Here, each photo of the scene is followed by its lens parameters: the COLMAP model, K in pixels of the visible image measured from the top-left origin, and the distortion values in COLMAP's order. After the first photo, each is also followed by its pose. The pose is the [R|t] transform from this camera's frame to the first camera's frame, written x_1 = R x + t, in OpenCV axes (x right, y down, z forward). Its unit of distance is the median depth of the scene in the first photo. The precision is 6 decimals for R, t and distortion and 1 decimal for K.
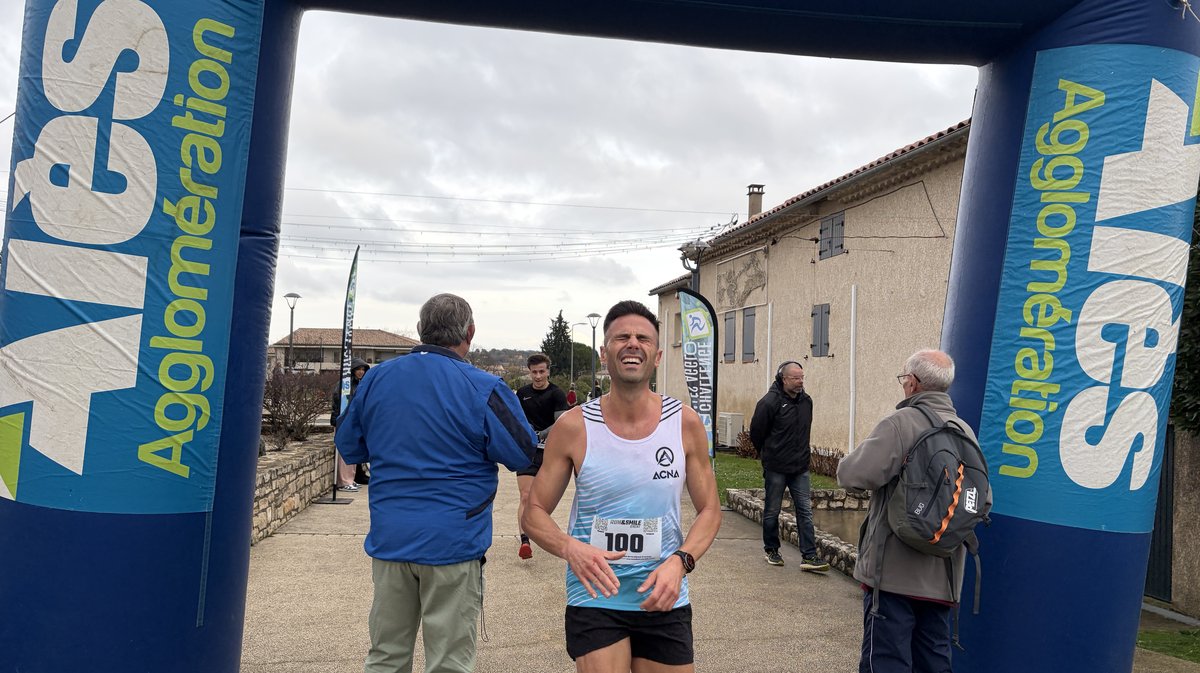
lens RADIAL K [[886.4, 0, 603.1], [0, 886.4, 385.6], [0, 0, 1]] dist [0.051825, -0.092562]
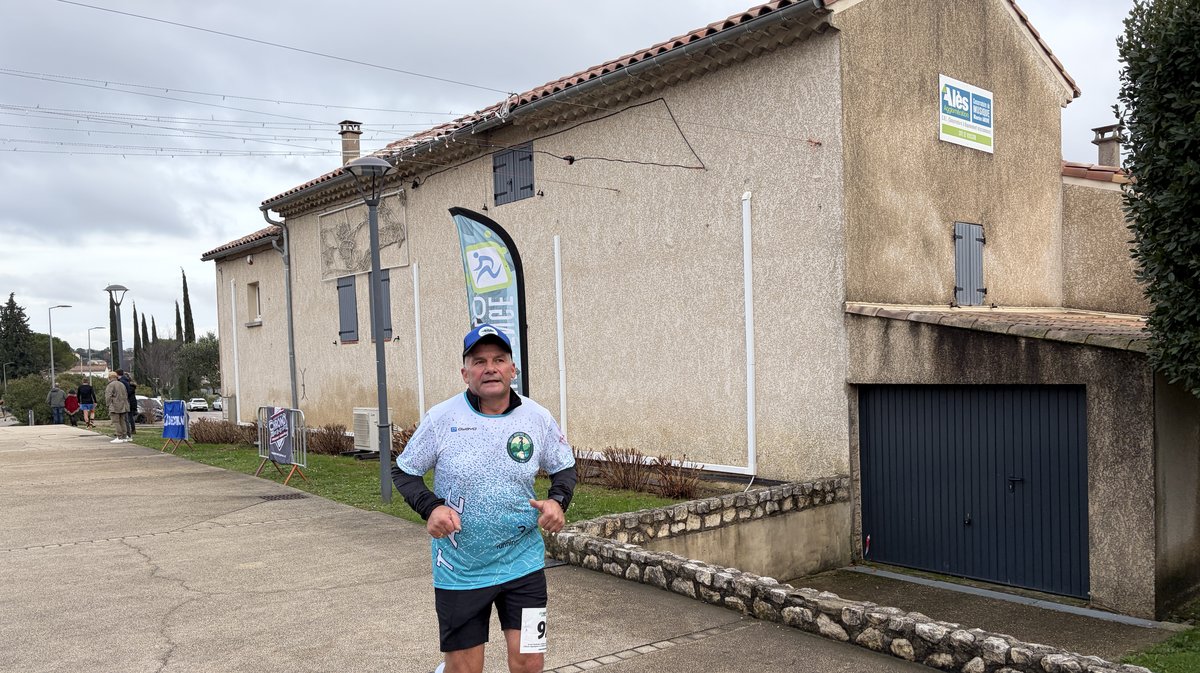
lens RADIAL K [[898.2, 0, 606.7], [0, 898.2, 398.8], [0, 0, 1]] dist [0.054688, -0.059764]
pose [[0.862256, -0.067324, 0.501979, -0.087657], [0.051138, 0.997634, 0.045960, -0.002154], [-0.503885, -0.013959, 0.863658, 0.270632]]
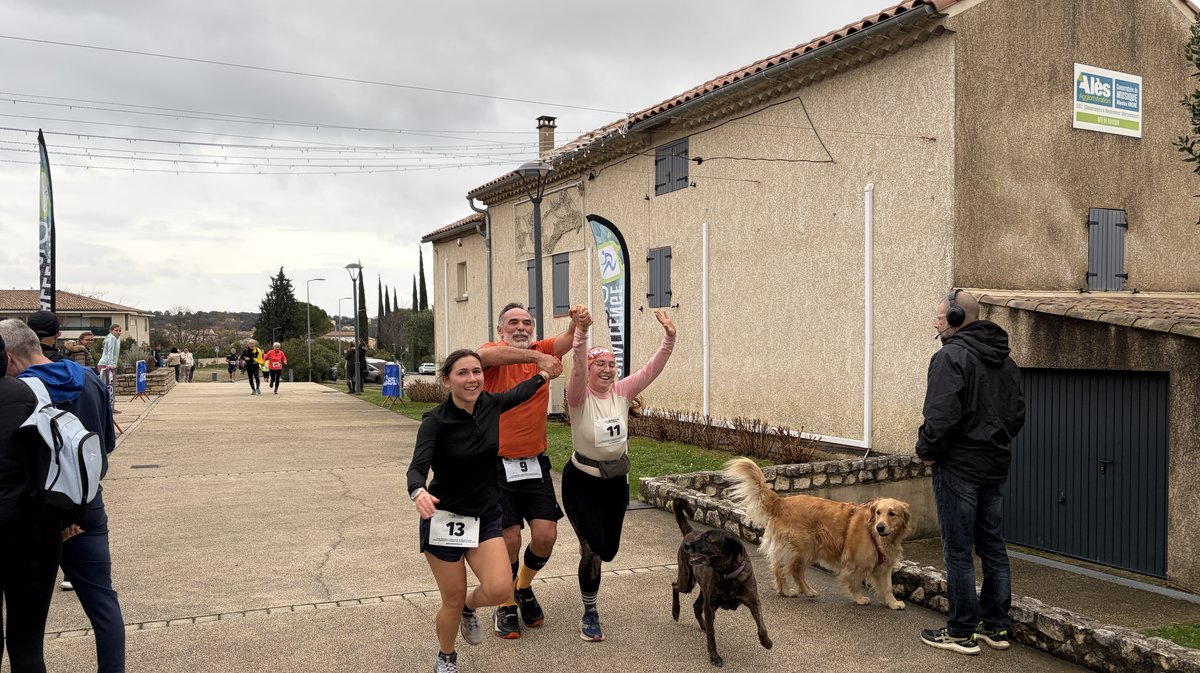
lens RADIAL K [[892.3, 0, 607.2], [0, 892.3, 383.1], [0, 0, 1]] dist [0.056715, -0.051694]
pose [[0.955578, -0.043274, 0.291543, -0.068270], [0.030385, 0.998356, 0.048594, -0.002016], [-0.293167, -0.037576, 0.955323, 0.179179]]
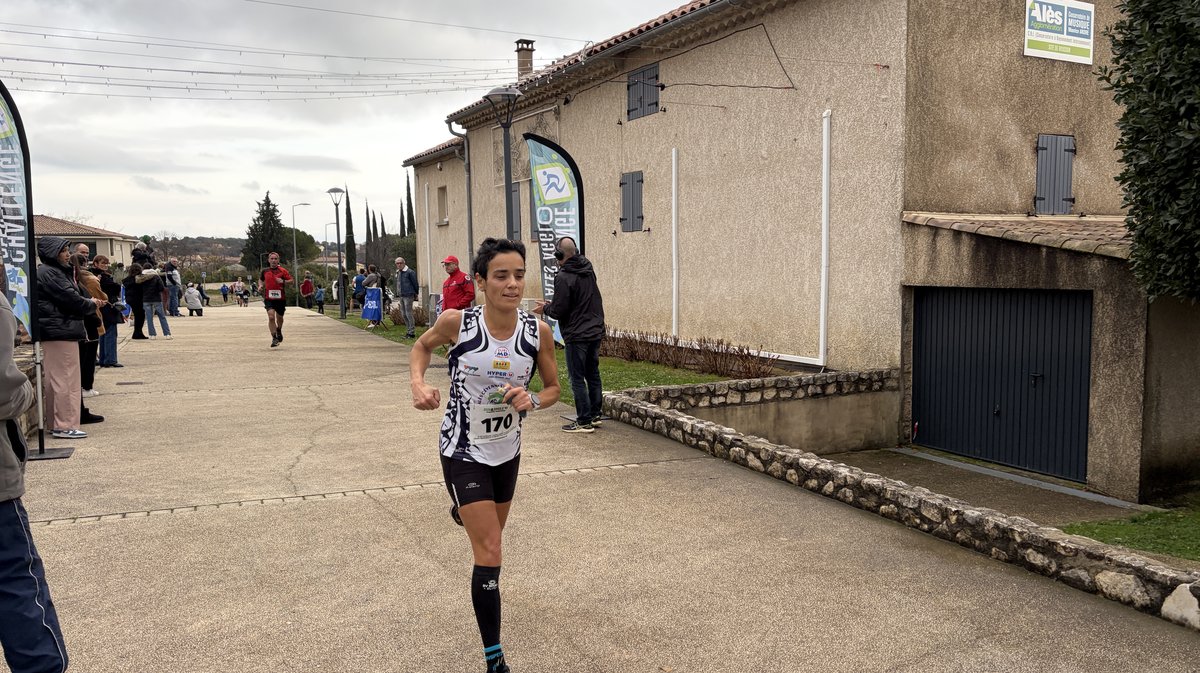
lens RADIAL K [[890.4, 0, 605.4], [0, 890.4, 357.0], [0, 0, 1]] dist [0.057820, -0.054685]
pose [[0.952825, -0.059652, 0.297599, -0.059499], [0.030359, 0.994311, 0.102102, 0.001469], [-0.301997, -0.088250, 0.949215, 0.147991]]
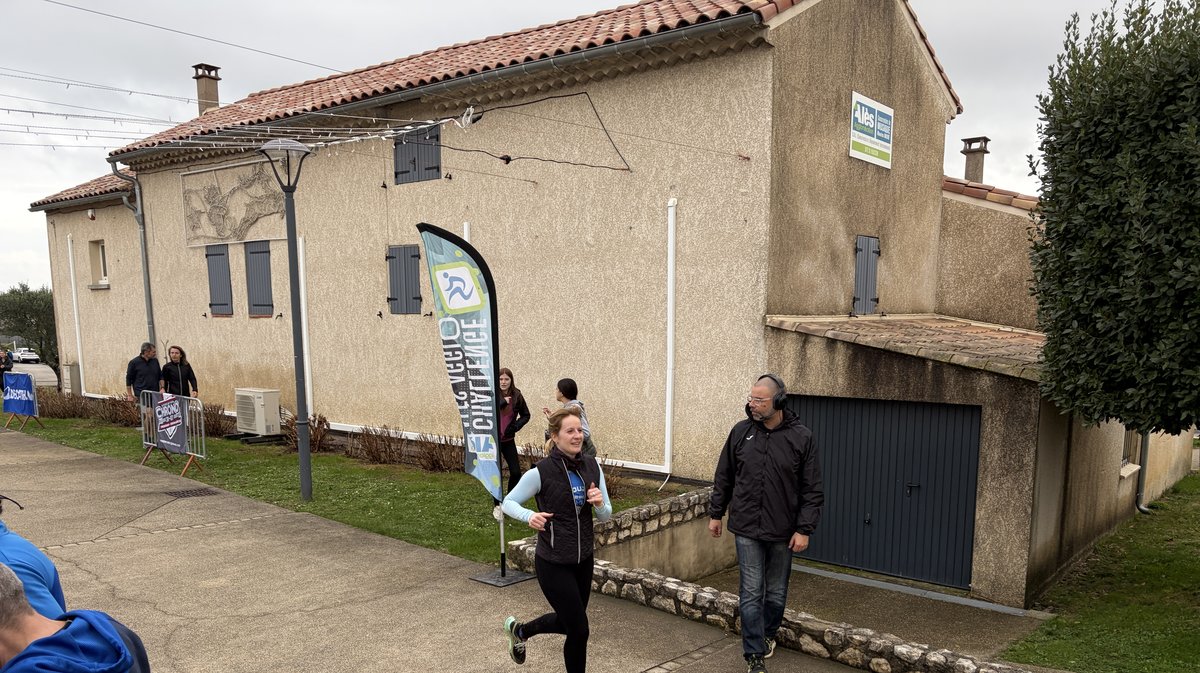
lens RADIAL K [[894.8, 0, 609.7], [0, 894.8, 465.0], [0, 0, 1]] dist [0.056239, -0.055334]
pose [[0.762387, -0.123698, 0.635189, -0.141096], [0.019312, 0.985472, 0.168734, -0.033194], [-0.646833, -0.116374, 0.753700, 0.289811]]
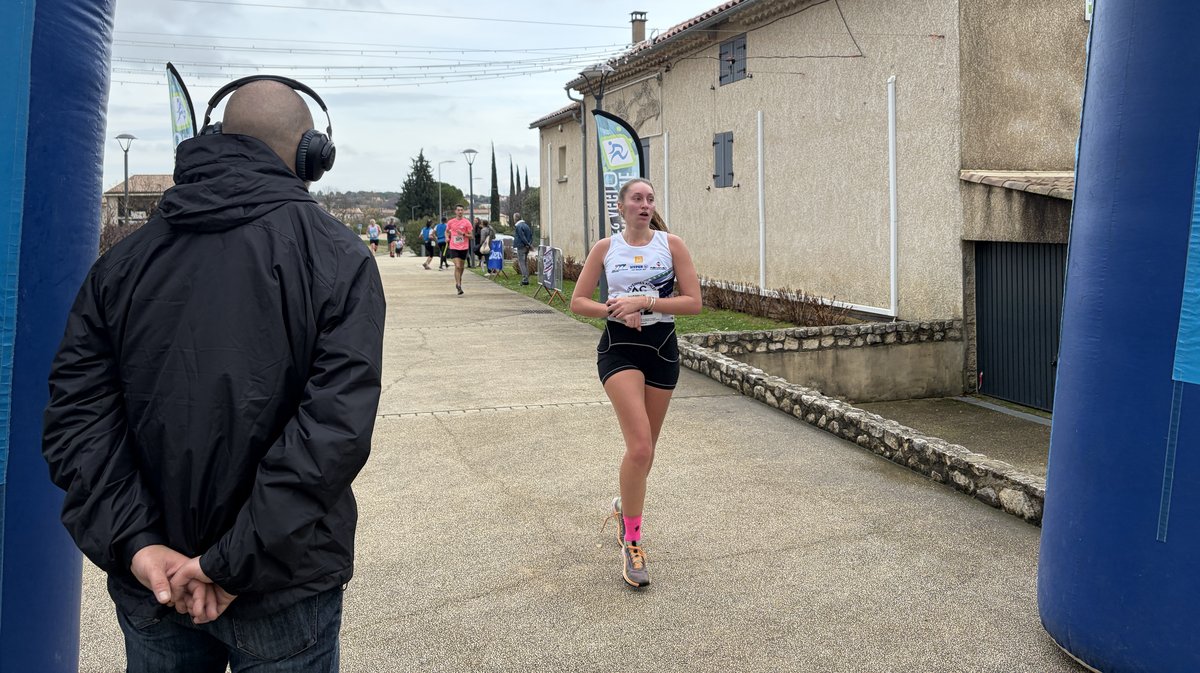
lens RADIAL K [[887.6, 0, 606.4], [0, 887.6, 232.7], [0, 0, 1]] dist [0.059728, -0.082114]
pose [[0.987506, -0.036535, 0.153288, -0.030077], [0.034841, 0.999299, 0.013721, -0.001357], [-0.153681, -0.008209, 0.988086, 0.078800]]
